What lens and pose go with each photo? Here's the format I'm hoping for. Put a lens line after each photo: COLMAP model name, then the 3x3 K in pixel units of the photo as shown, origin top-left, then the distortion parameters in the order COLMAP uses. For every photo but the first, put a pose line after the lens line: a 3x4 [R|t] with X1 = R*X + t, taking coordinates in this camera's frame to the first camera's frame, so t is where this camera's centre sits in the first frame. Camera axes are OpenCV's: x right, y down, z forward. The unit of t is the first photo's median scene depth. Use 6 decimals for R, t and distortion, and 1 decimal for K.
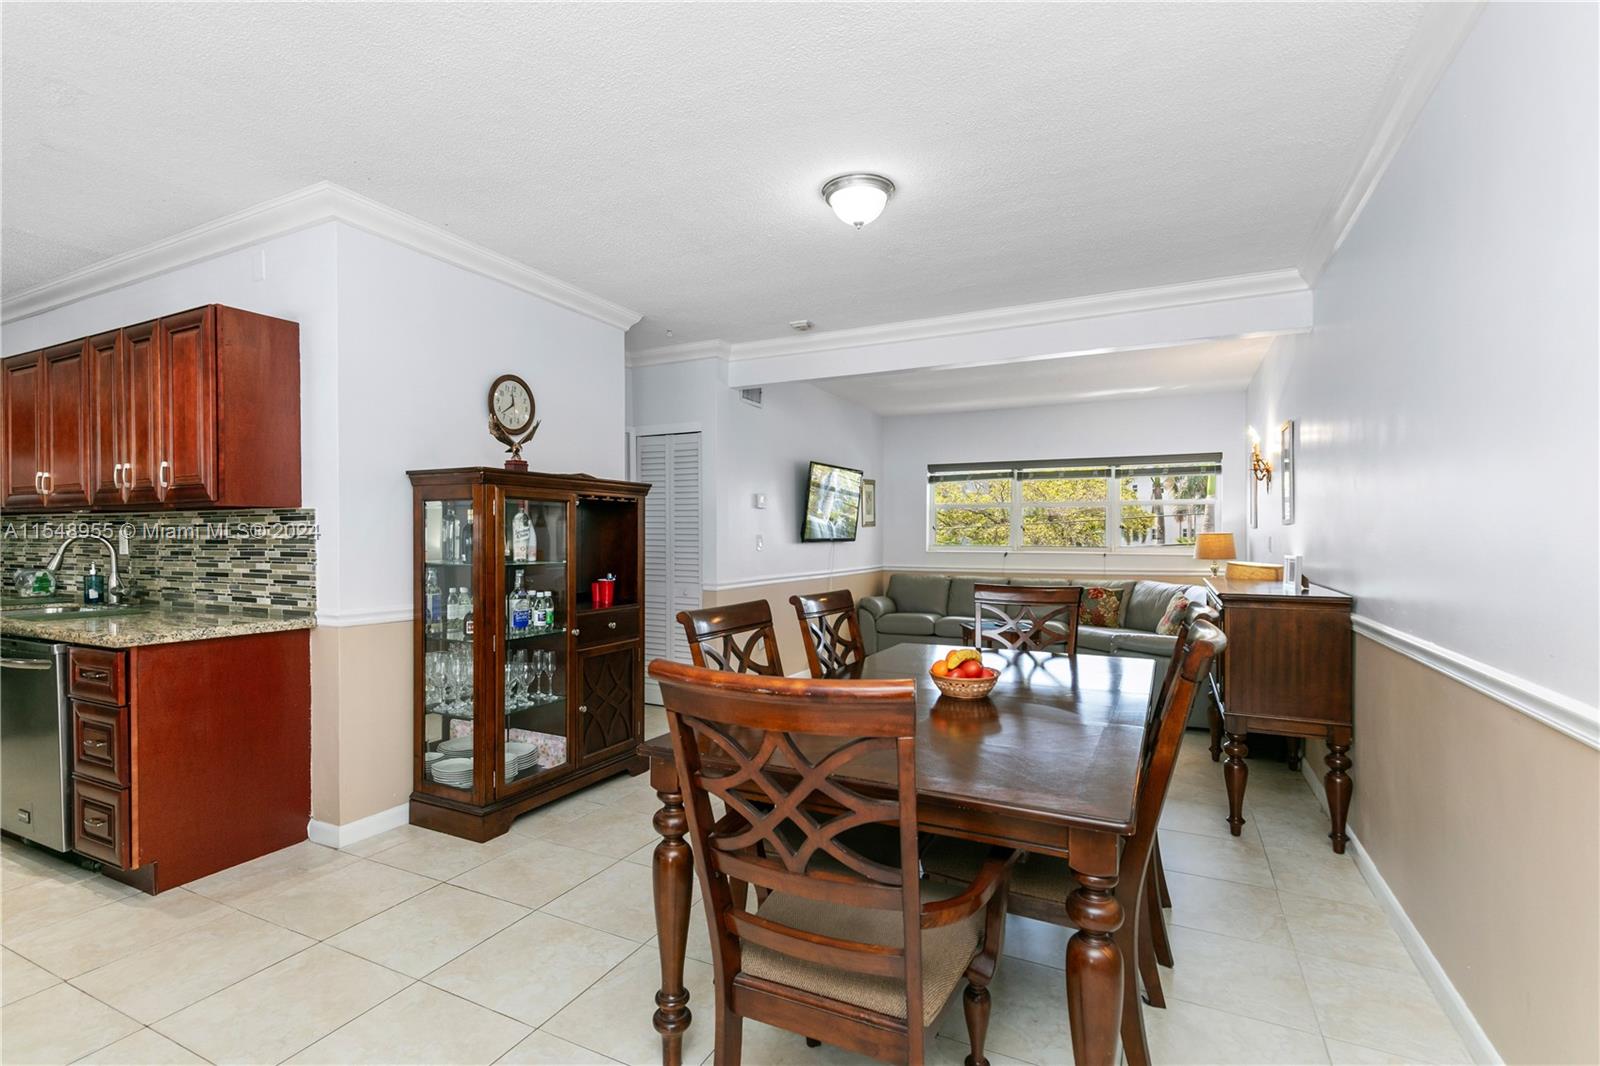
lens RADIAL K [[754.4, 0, 791.5], [0, 754.4, 535.3], [0, 0, 1]] dist [0.012918, -0.000127]
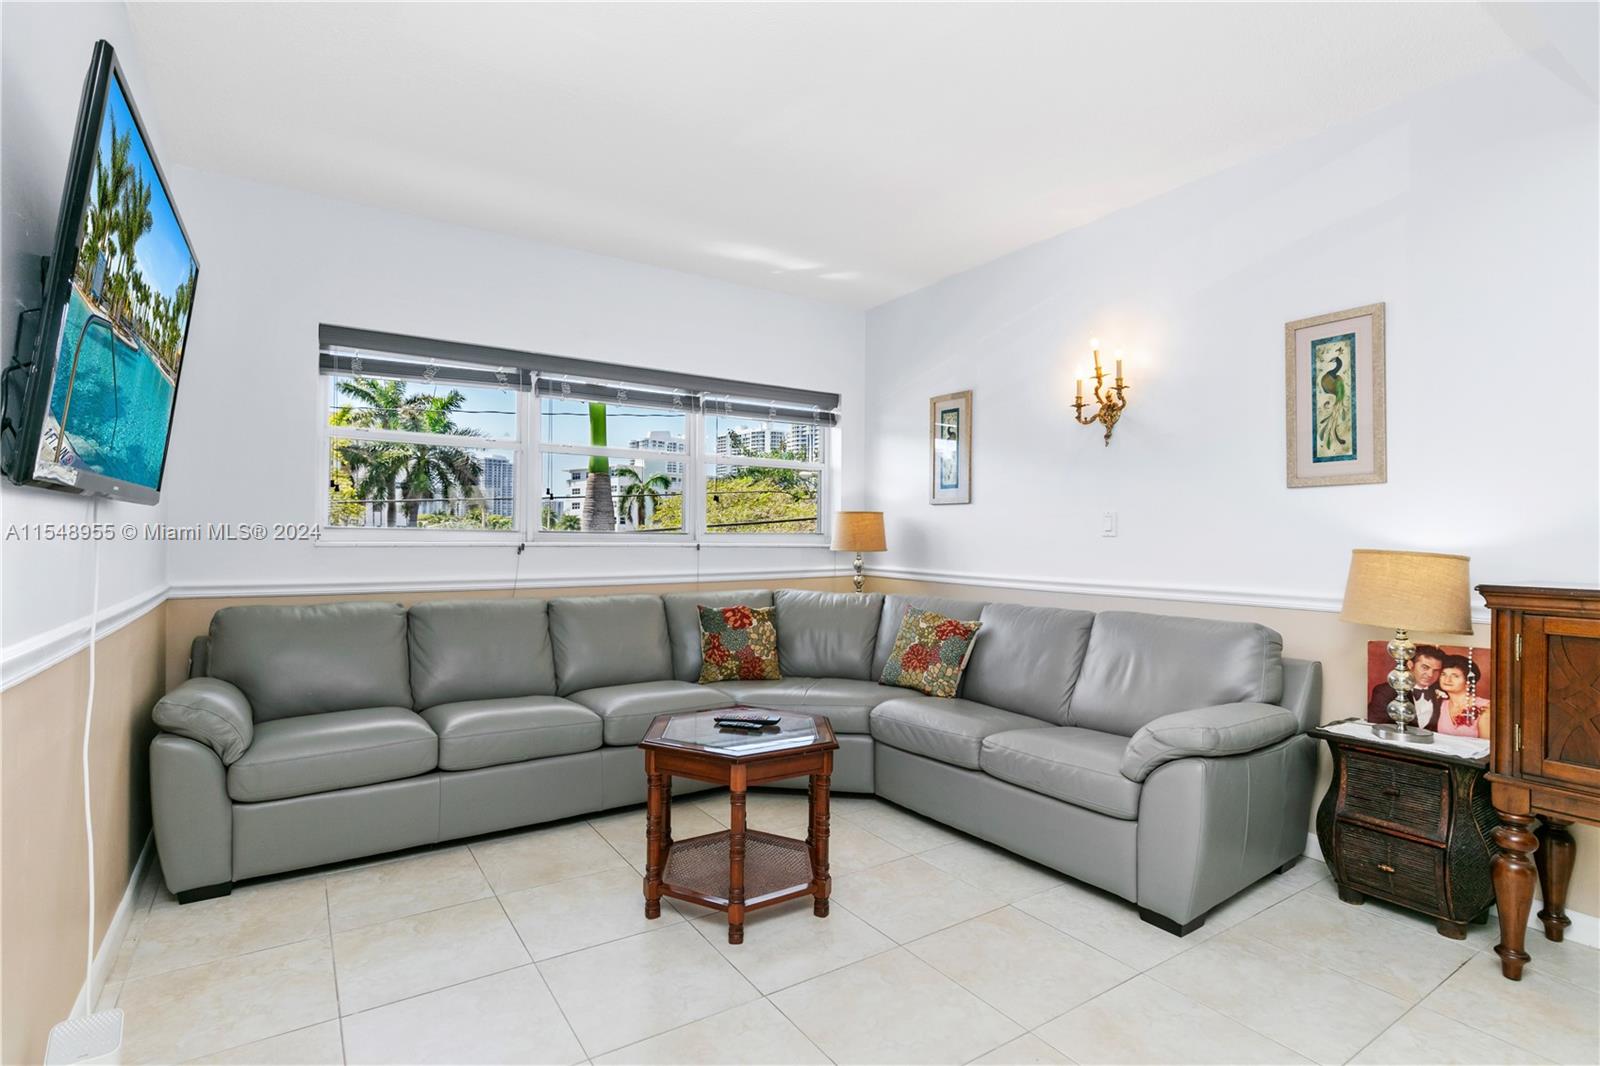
lens RADIAL K [[765.2, 0, 790.1], [0, 765.2, 527.6], [0, 0, 1]] dist [-0.003130, -0.000198]
pose [[0.505468, 0.014674, 0.862721, -0.083597], [-0.008700, 0.999891, -0.011910, 0.035574], [-0.862802, -0.001485, 0.505541, 1.307991]]
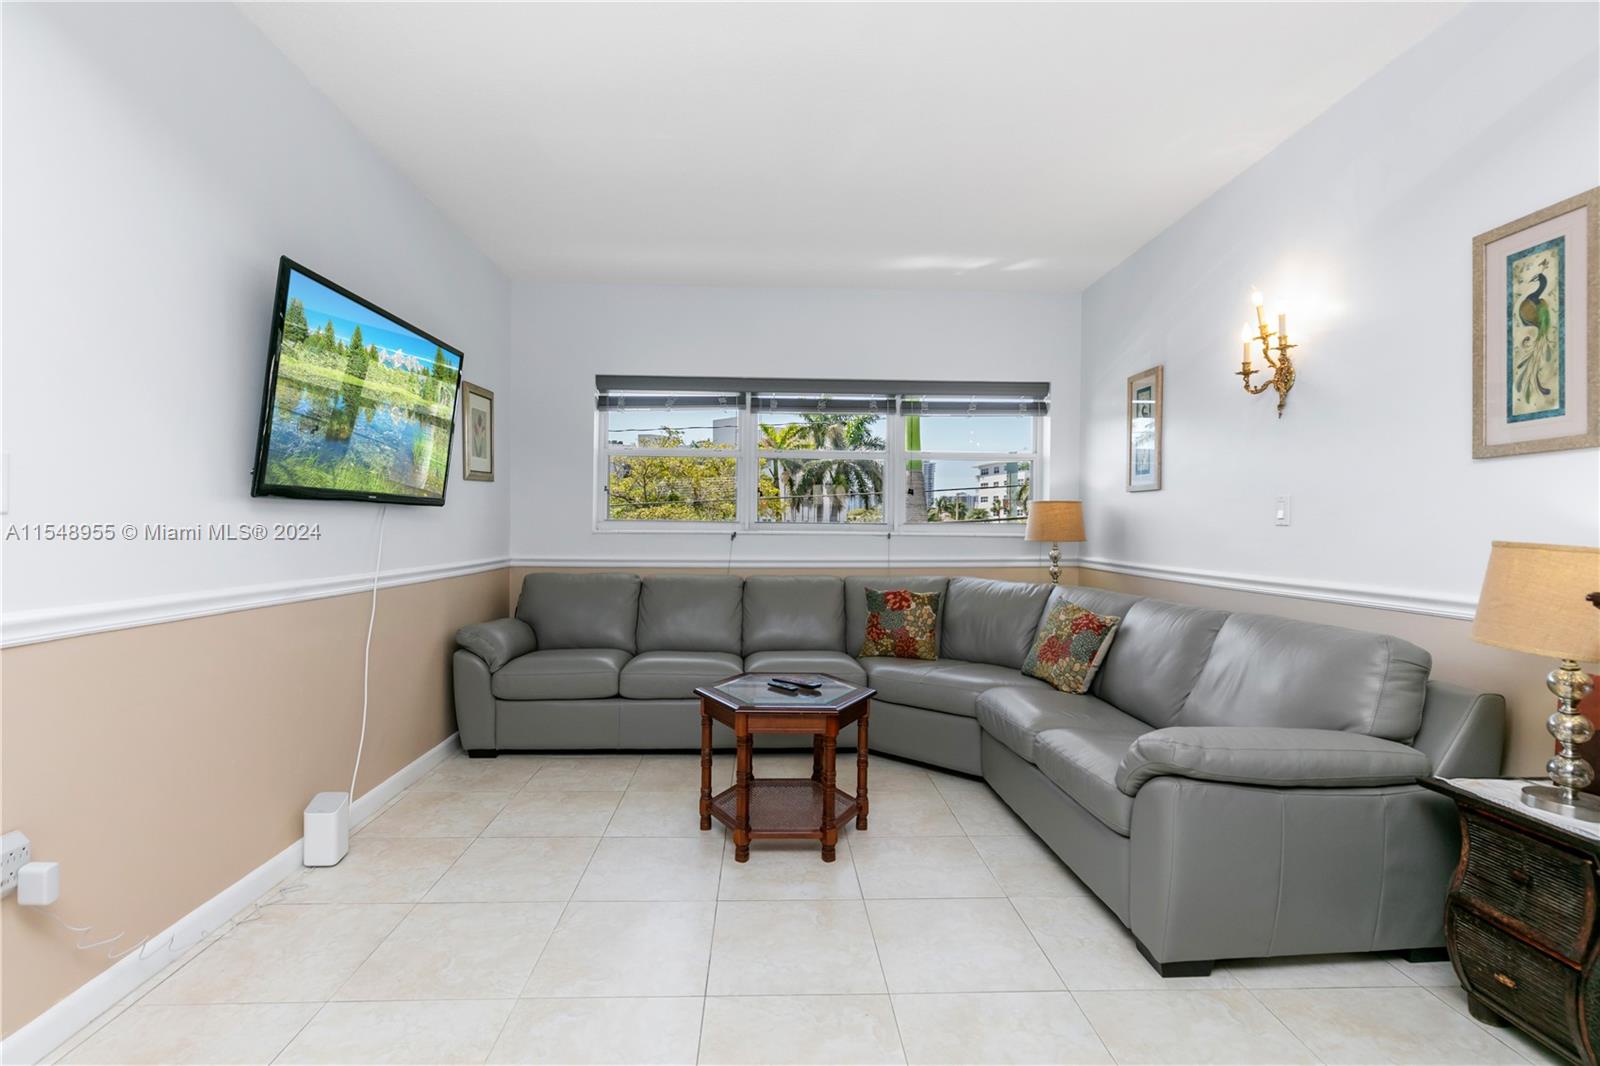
lens RADIAL K [[723.2, 0, 795.3], [0, 723.2, 526.0], [0, 0, 1]] dist [0.003840, -0.000326]
pose [[0.878429, 0.006821, 0.477824, 0.124814], [-0.008156, 0.999966, 0.000719, 0.035946], [-0.477803, -0.004529, 0.878455, 1.030707]]
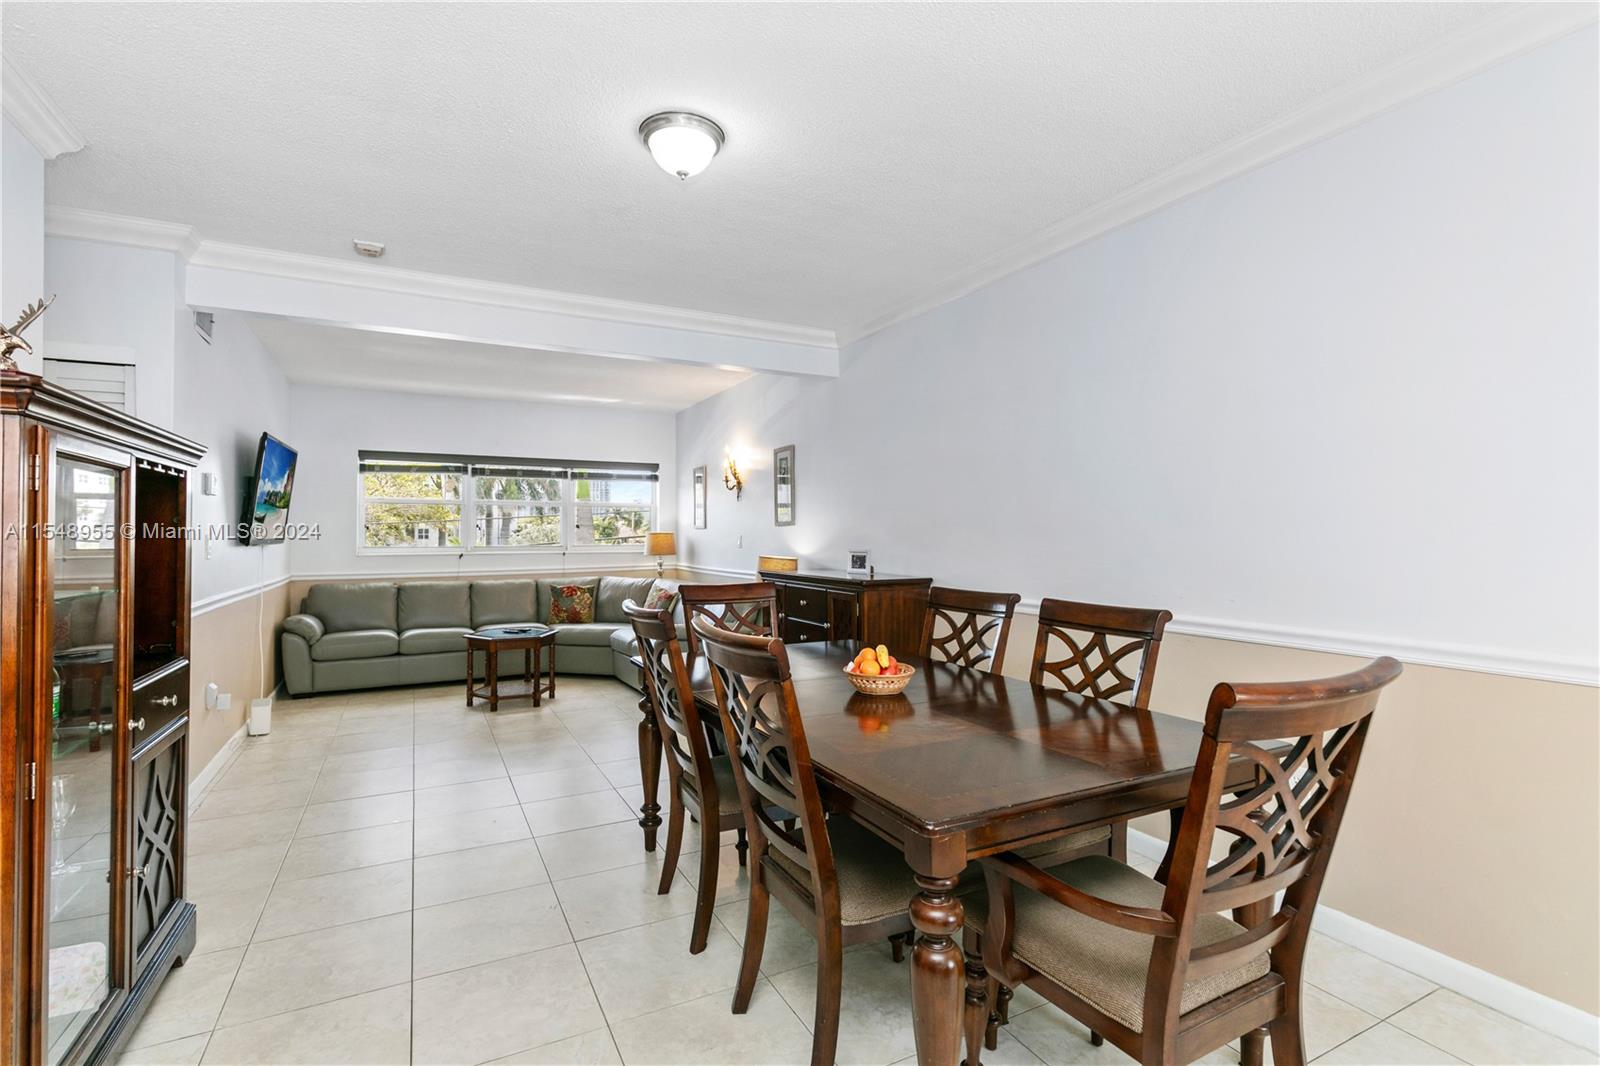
lens RADIAL K [[723.2, 0, 795.3], [0, 723.2, 526.0], [0, 0, 1]] dist [0.003840, -0.000326]
pose [[0.590774, 0.007387, 0.806803, -0.393028], [0.002732, 0.999934, -0.011155, -0.000425], [-0.806833, 0.008794, 0.590715, 0.324603]]
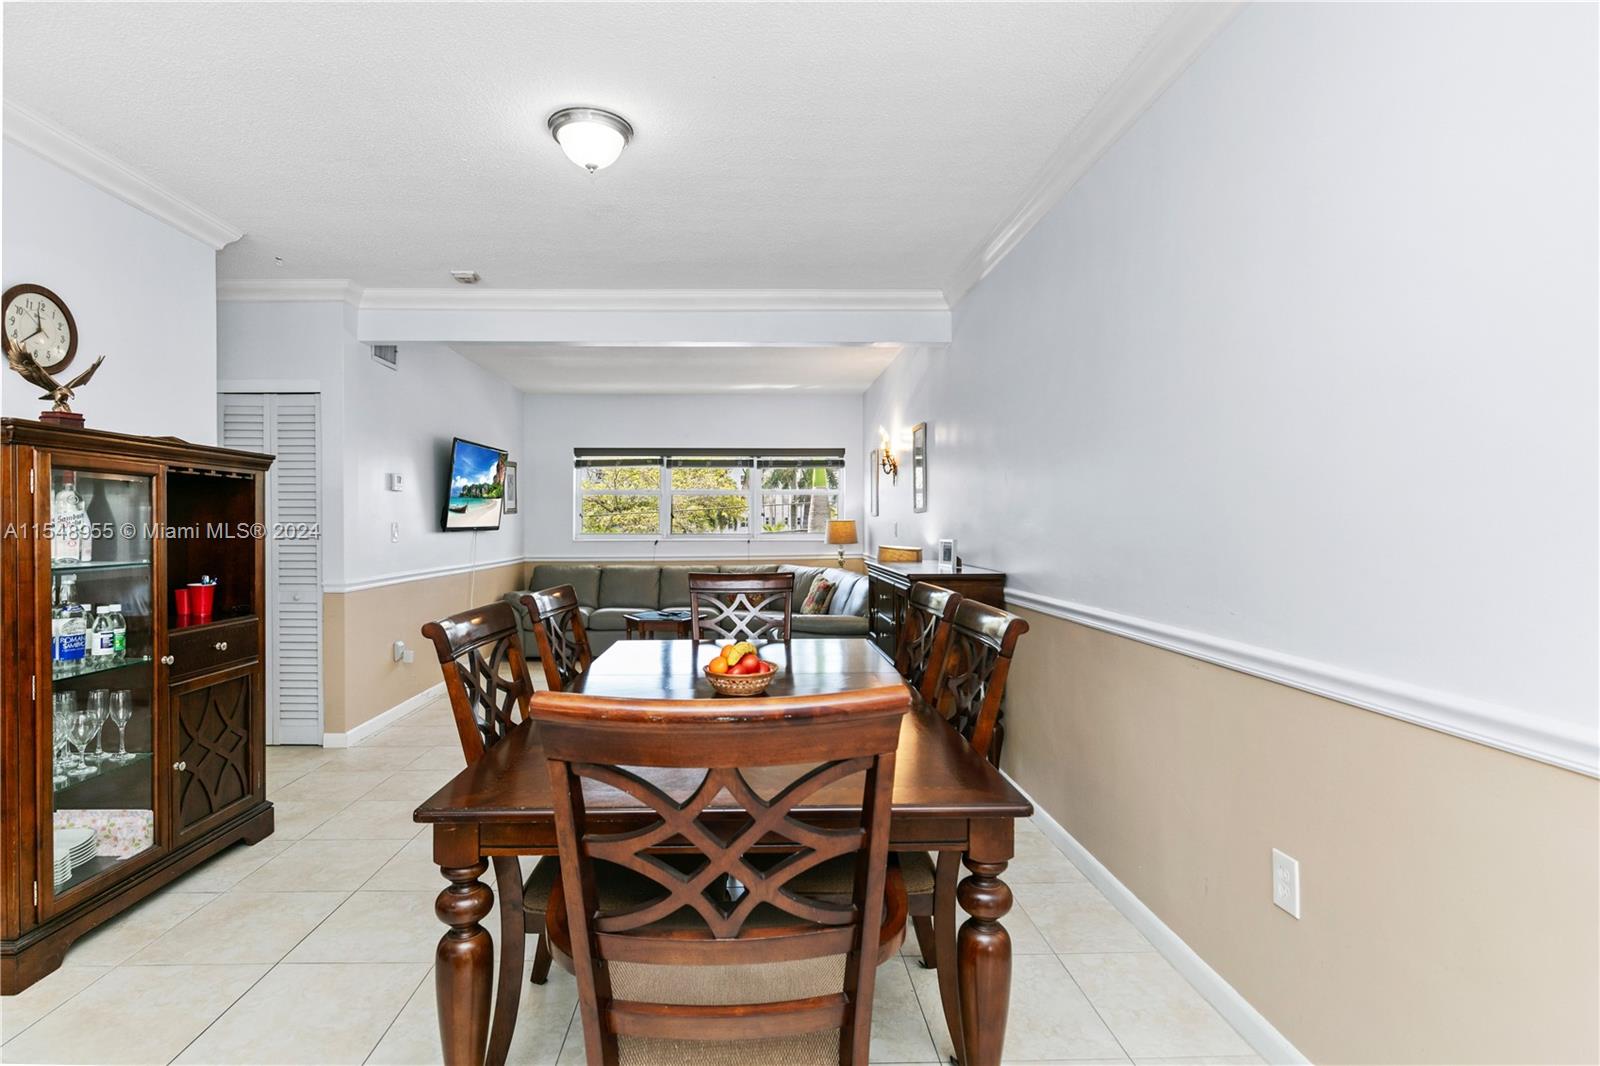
lens RADIAL K [[770.1, 0, 774.0], [0, 770.1, 526.5], [0, 0, 1]] dist [-0.001095, -0.000539]
pose [[0.881605, -0.004799, 0.471963, -0.116473], [0.003195, 0.999986, 0.004200, 0.001551], [-0.471976, -0.002195, 0.881608, 0.088649]]
